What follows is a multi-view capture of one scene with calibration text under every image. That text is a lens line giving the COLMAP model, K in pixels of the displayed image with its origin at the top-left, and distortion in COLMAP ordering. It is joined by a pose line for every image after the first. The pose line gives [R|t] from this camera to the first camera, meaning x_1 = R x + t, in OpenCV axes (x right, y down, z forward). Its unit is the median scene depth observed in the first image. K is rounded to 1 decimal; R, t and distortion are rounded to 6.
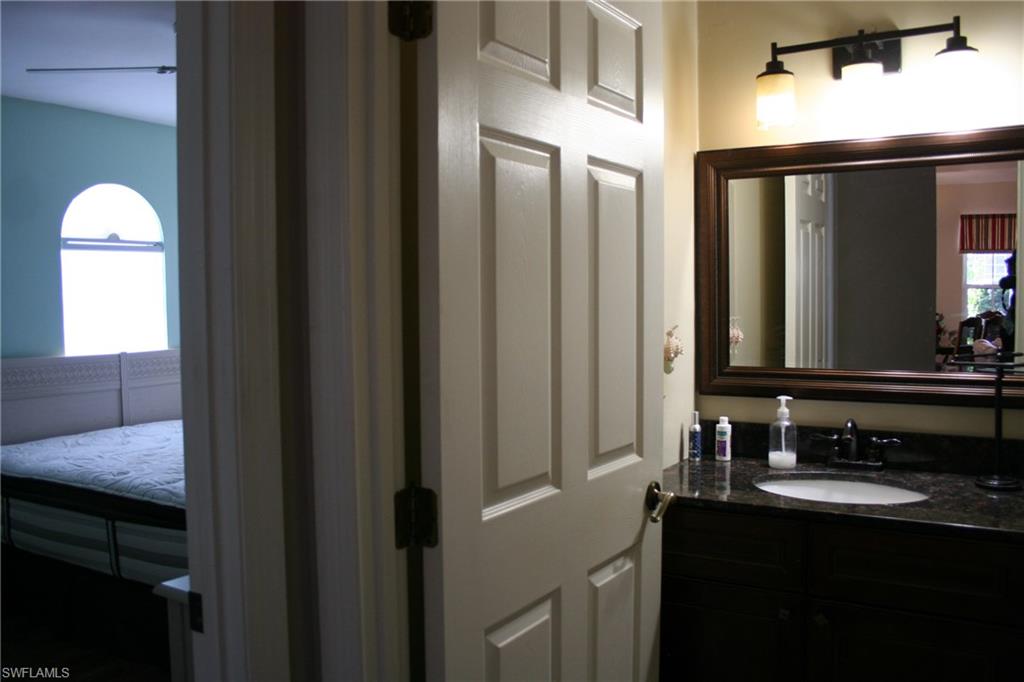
lens RADIAL K [[868.6, 0, 512.0], [0, 868.6, 341.0], [0, 0, 1]] dist [-0.155468, 0.136457]
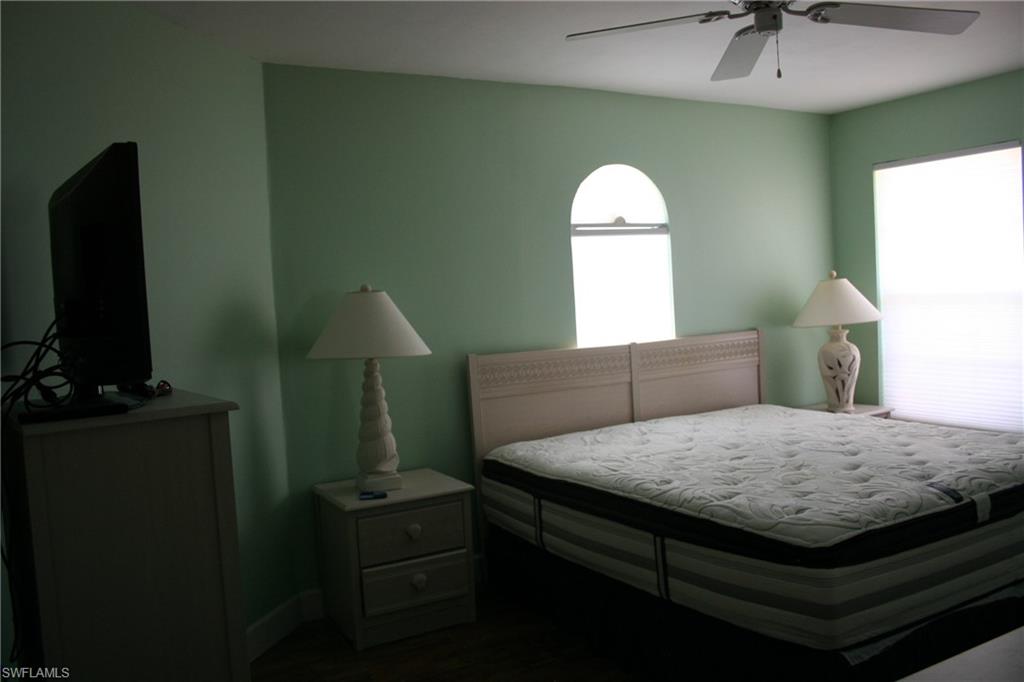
lens RADIAL K [[868.6, 0, 512.0], [0, 868.6, 341.0], [0, 0, 1]] dist [-0.155468, 0.136457]
pose [[0.879686, -0.009878, -0.475453, -0.153173], [0.019786, 0.999679, 0.015838, -0.008268], [0.475144, -0.023340, 0.879598, 0.114429]]
